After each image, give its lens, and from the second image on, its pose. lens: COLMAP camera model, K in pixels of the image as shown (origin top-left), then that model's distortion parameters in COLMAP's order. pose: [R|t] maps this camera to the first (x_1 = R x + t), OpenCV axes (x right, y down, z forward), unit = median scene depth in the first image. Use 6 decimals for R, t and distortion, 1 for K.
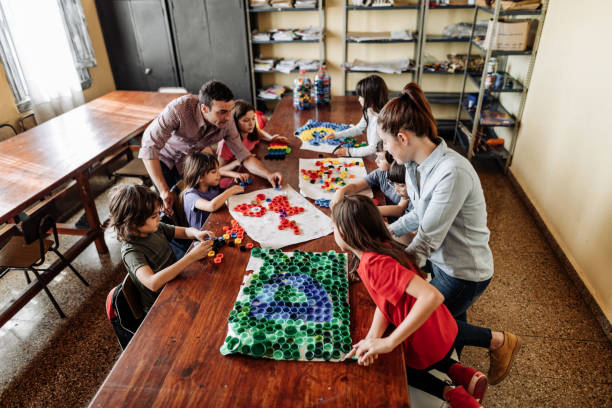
lens RADIAL K [[420.3, 0, 307.4], [0, 420.3, 201.6], [0, 0, 1]] dist [0.009489, 0.001415]
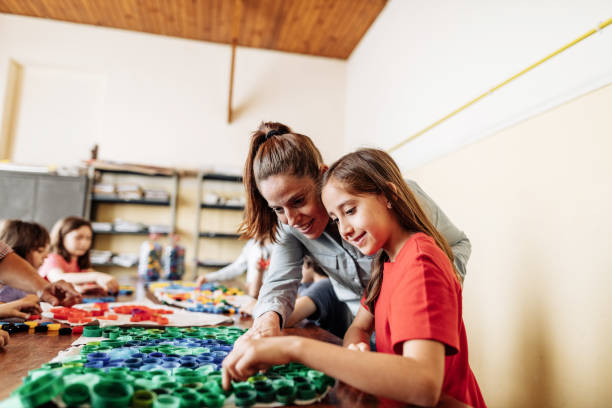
lens RADIAL K [[420.3, 0, 307.4], [0, 420.3, 201.6], [0, 0, 1]] dist [0.009489, 0.001415]
pose [[0.926891, 0.105022, 0.360338, -0.051347], [0.126847, 0.815914, -0.564088, 0.210789], [-0.353246, 0.568556, 0.742941, 0.258473]]
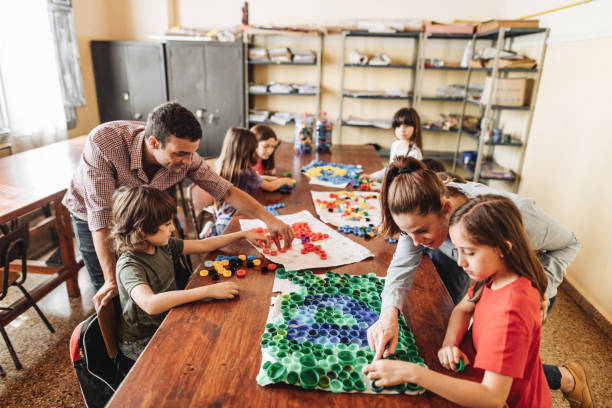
lens RADIAL K [[420.3, 0, 307.4], [0, 420.3, 201.6], [0, 0, 1]] dist [0.009489, 0.001415]
pose [[0.997069, 0.035572, 0.067733, -0.085599], [-0.022960, 0.983651, -0.178614, 0.083039], [-0.072980, 0.176536, 0.981585, 0.097954]]
